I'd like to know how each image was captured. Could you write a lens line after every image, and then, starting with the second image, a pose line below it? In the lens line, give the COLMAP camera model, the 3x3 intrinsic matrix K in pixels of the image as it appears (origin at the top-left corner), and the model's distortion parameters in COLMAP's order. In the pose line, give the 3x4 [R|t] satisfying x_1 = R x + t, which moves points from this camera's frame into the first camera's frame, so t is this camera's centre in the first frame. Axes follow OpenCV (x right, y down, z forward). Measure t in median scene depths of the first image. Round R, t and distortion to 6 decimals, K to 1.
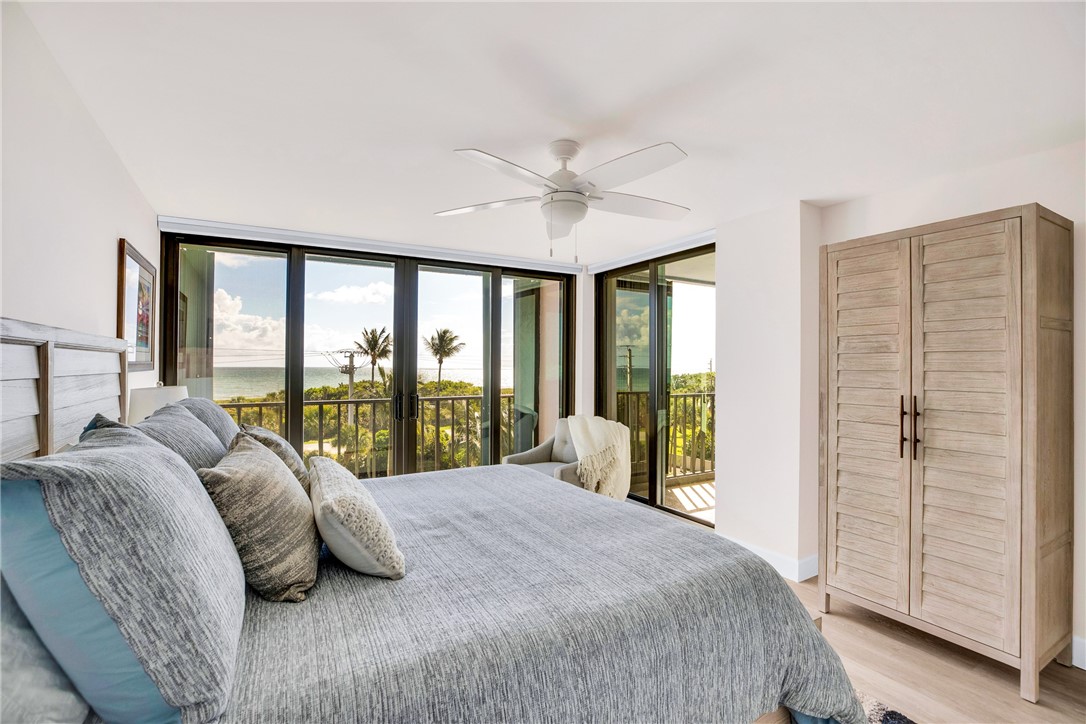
lens RADIAL K [[498.9, 0, 547.0], [0, 498.9, 361.7], [0, 0, 1]] dist [-0.046173, 0.014671]
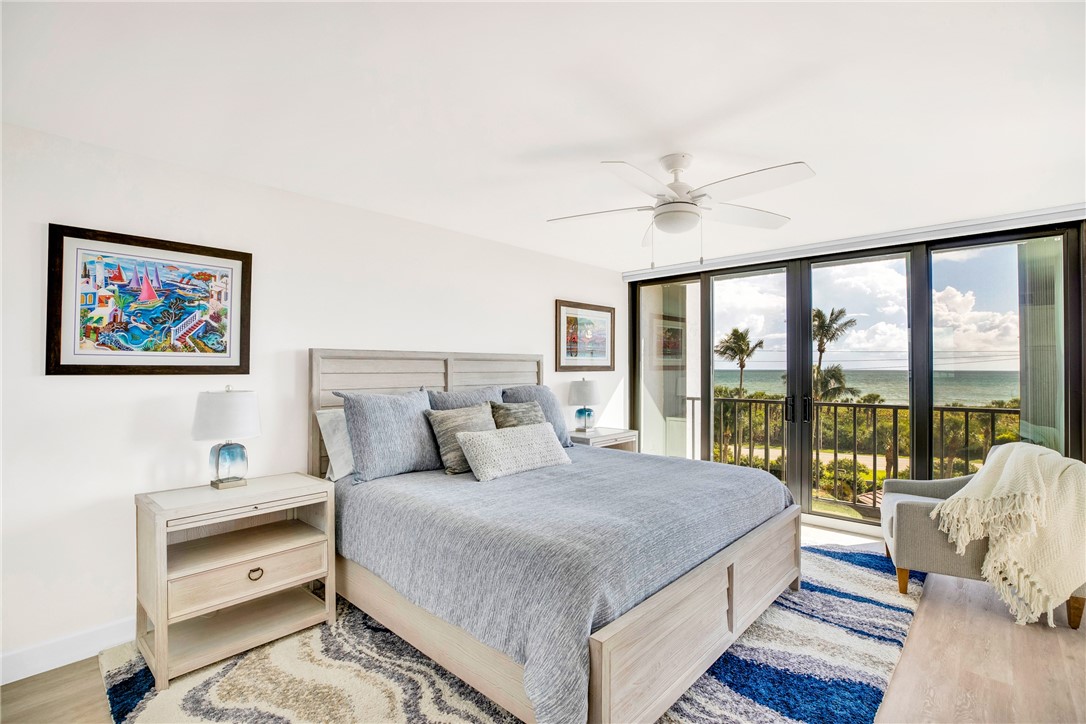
lens RADIAL K [[498.9, 0, 547.0], [0, 498.9, 361.7], [0, 0, 1]] dist [-0.046173, 0.014671]
pose [[0.289726, -0.013636, -0.957013, 0.956081], [0.006697, 0.999903, -0.012220, 0.007882], [0.957086, -0.002869, 0.289789, 0.429603]]
